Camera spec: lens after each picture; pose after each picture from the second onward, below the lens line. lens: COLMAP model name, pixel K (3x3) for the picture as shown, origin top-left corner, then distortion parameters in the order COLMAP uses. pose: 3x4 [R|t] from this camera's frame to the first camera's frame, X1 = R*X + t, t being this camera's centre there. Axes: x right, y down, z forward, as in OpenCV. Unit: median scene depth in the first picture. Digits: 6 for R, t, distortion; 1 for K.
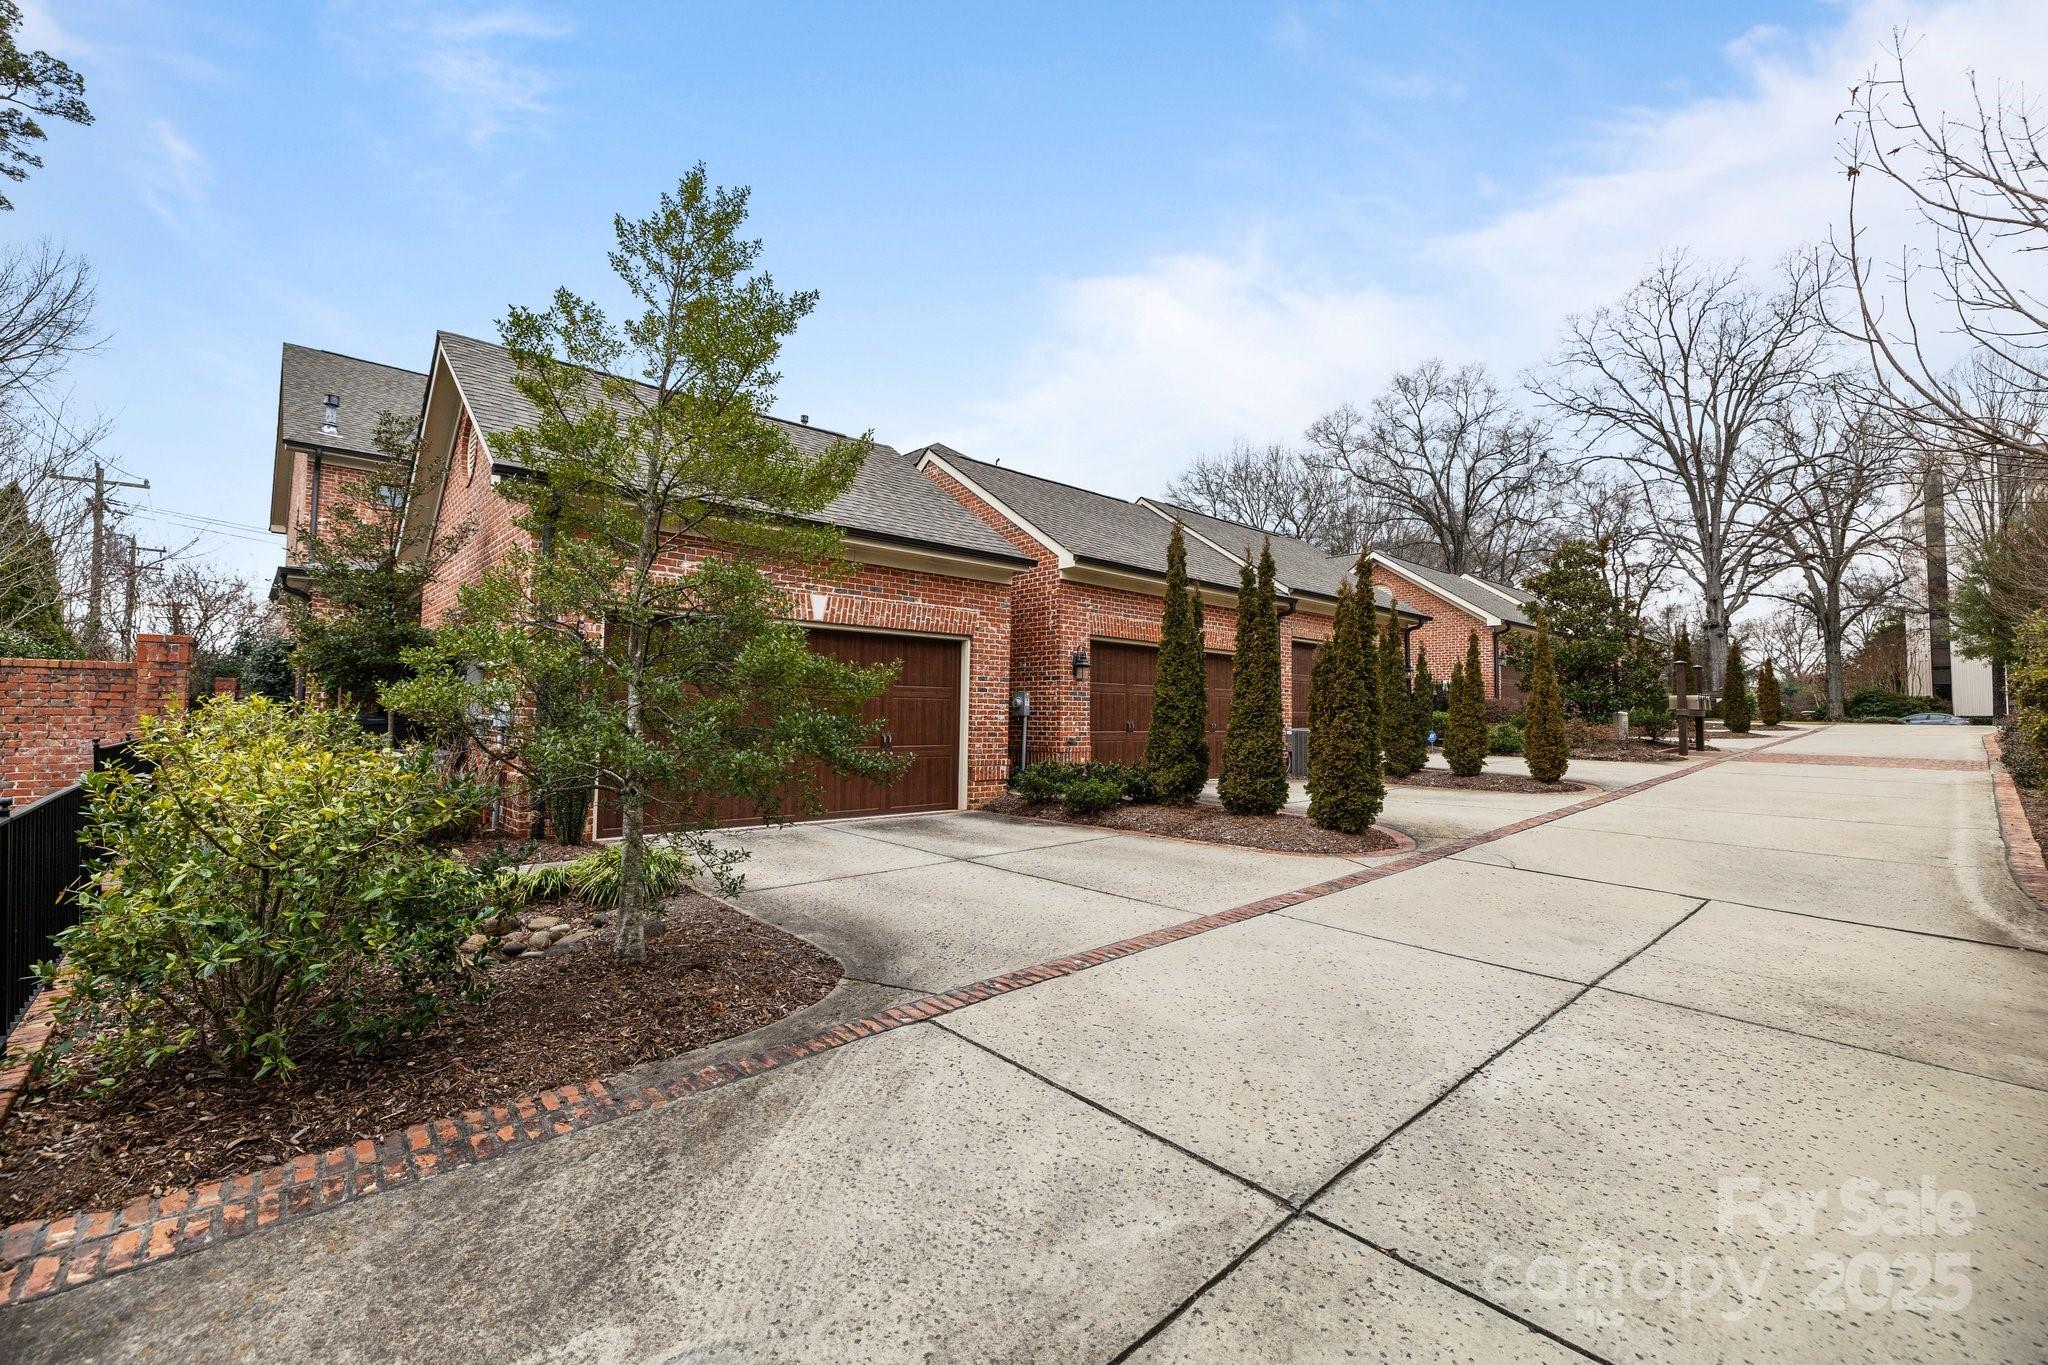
lens RADIAL K [[868.2, 0, 1007.2], [0, 868.2, 669.8], [0, 0, 1]] dist [-0.002043, -0.000323]
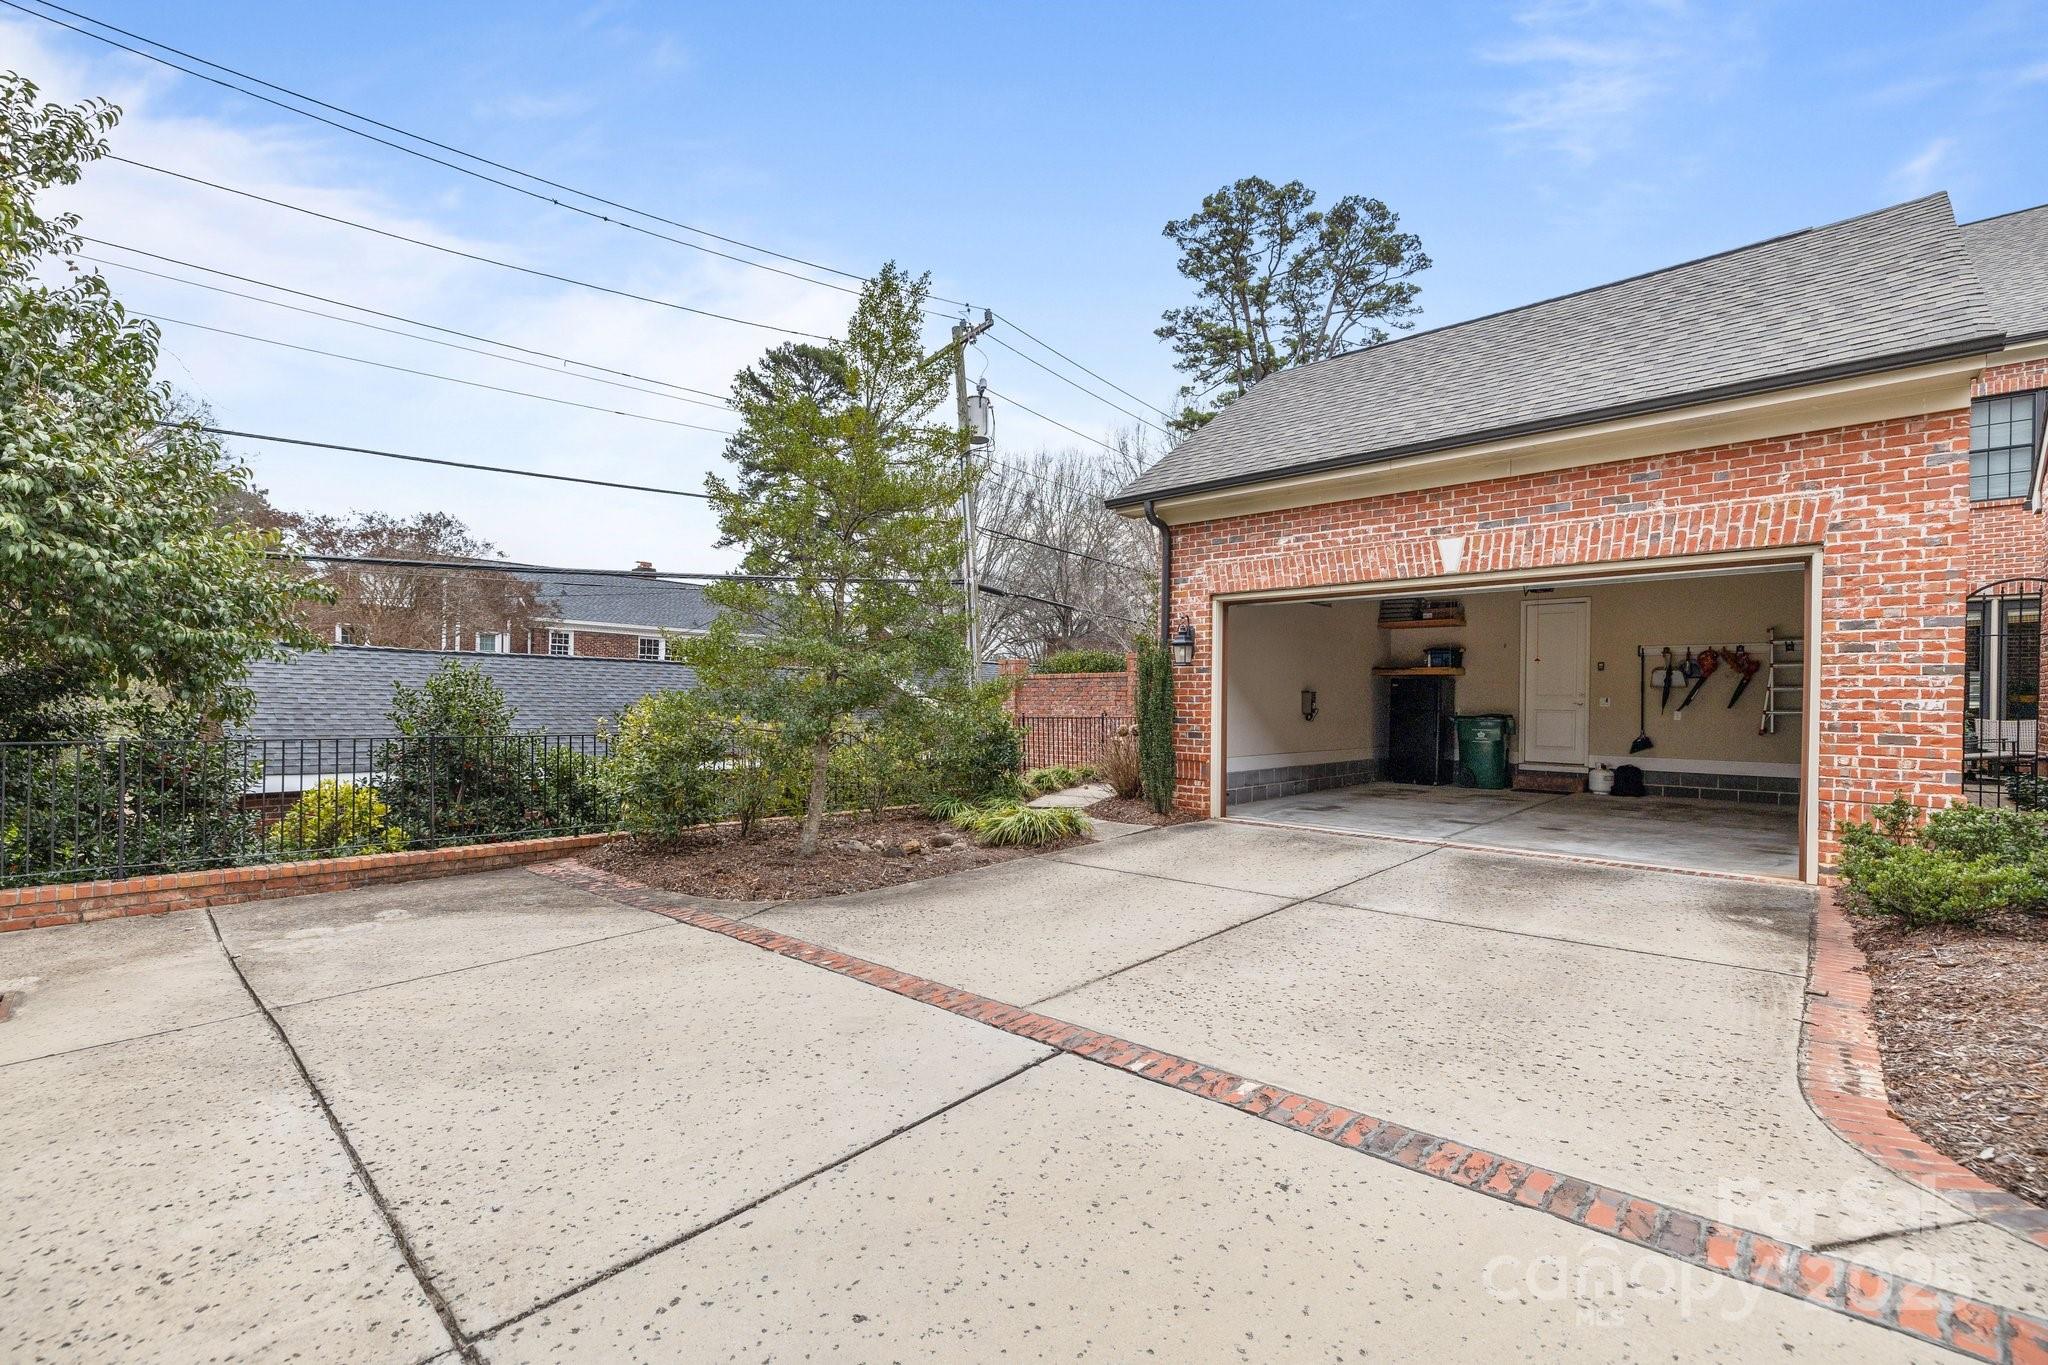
lens RADIAL K [[878.9, 0, 1011.9], [0, 878.9, 681.9], [0, 0, 1]] dist [-0.000793, -0.000059]
pose [[0.076060, -0.032586, -0.996571, 1.158070], [0.041077, 0.998720, -0.029522, 0.100720], [0.996257, -0.038691, 0.077302, 1.302230]]
